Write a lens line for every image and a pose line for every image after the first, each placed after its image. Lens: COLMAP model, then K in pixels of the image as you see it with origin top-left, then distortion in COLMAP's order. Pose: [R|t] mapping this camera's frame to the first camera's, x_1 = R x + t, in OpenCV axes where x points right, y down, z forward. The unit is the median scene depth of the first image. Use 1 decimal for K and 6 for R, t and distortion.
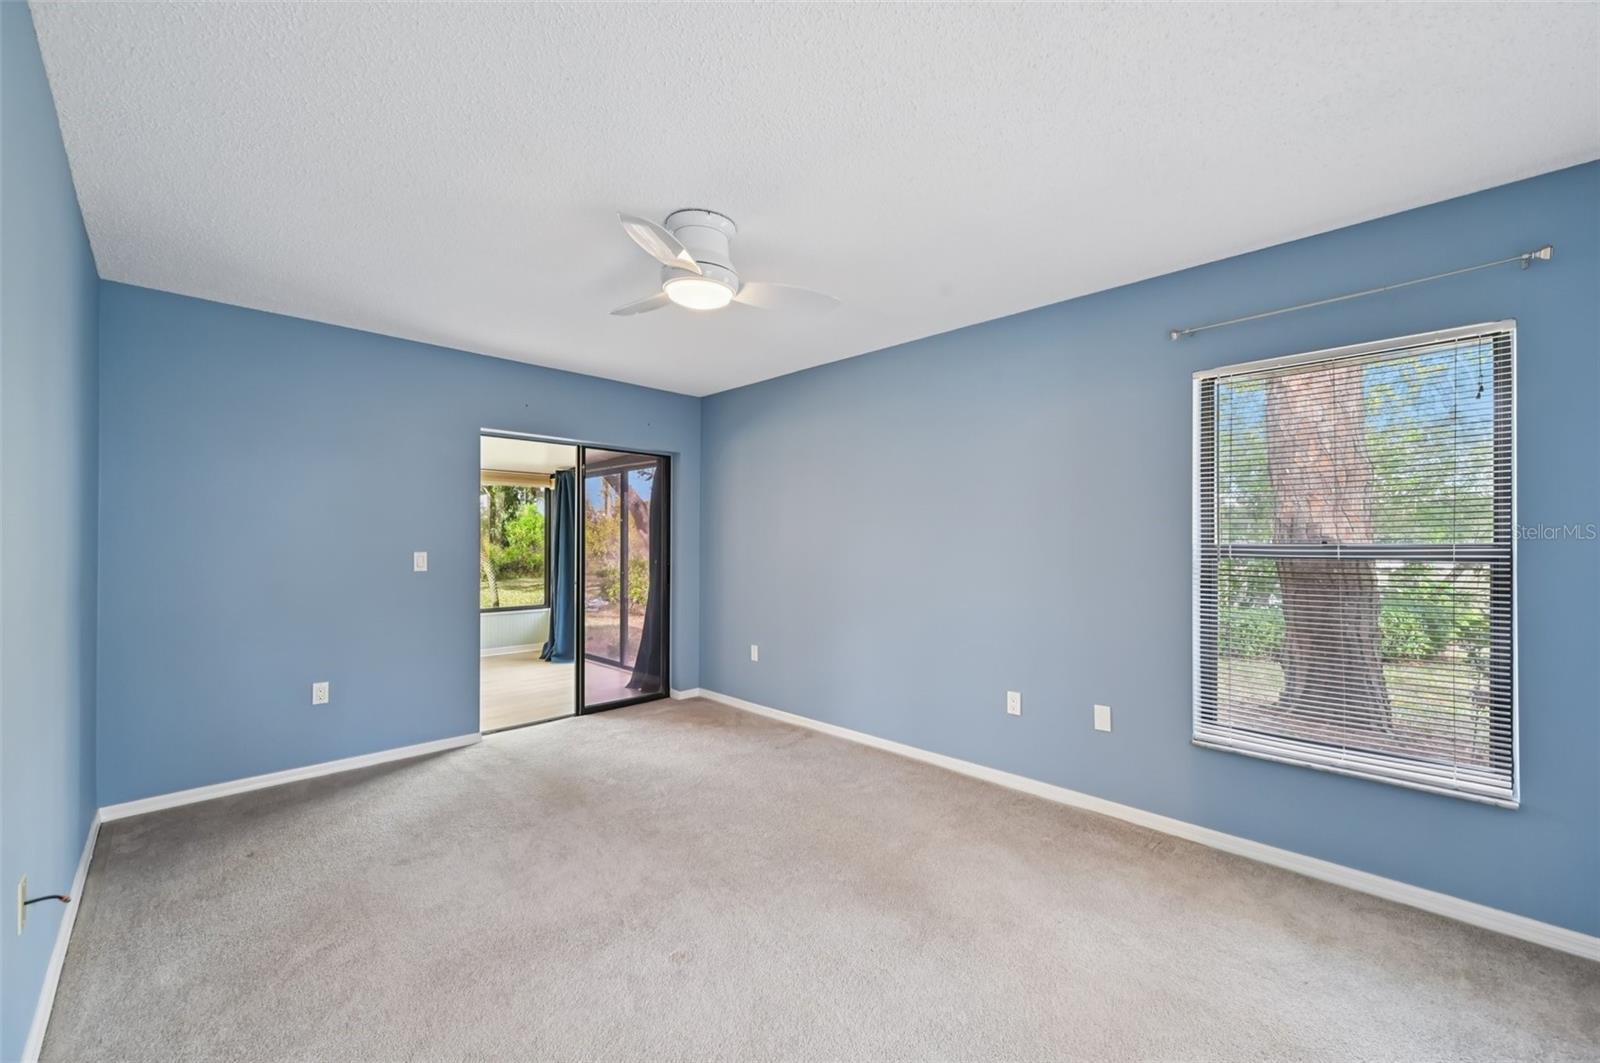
lens RADIAL K [[633.9, 0, 807.8], [0, 633.9, 533.1], [0, 0, 1]] dist [-0.001705, -0.000235]
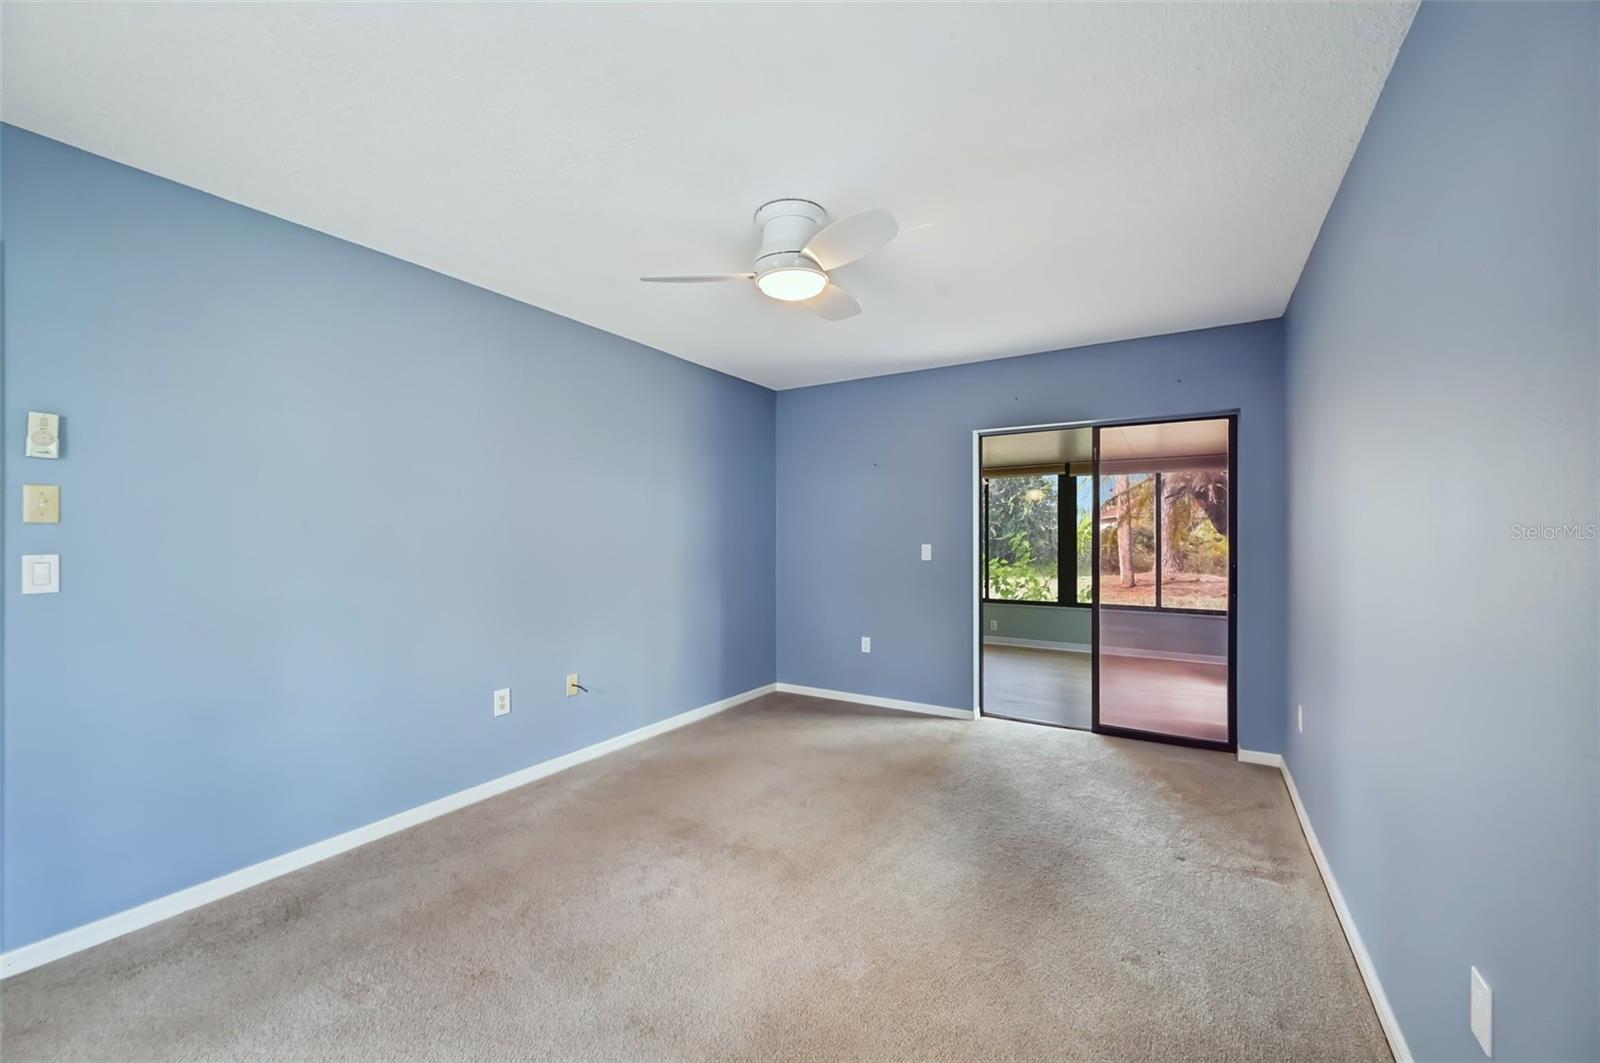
lens RADIAL K [[633.9, 0, 793.0], [0, 633.9, 536.8], [0, 0, 1]] dist [-0.001705, -0.000235]
pose [[0.223382, 0.002663, -0.974727, 0.459611], [0.011245, 0.999923, 0.005309, 0.006284], [0.974666, -0.012146, 0.223335, 0.450303]]
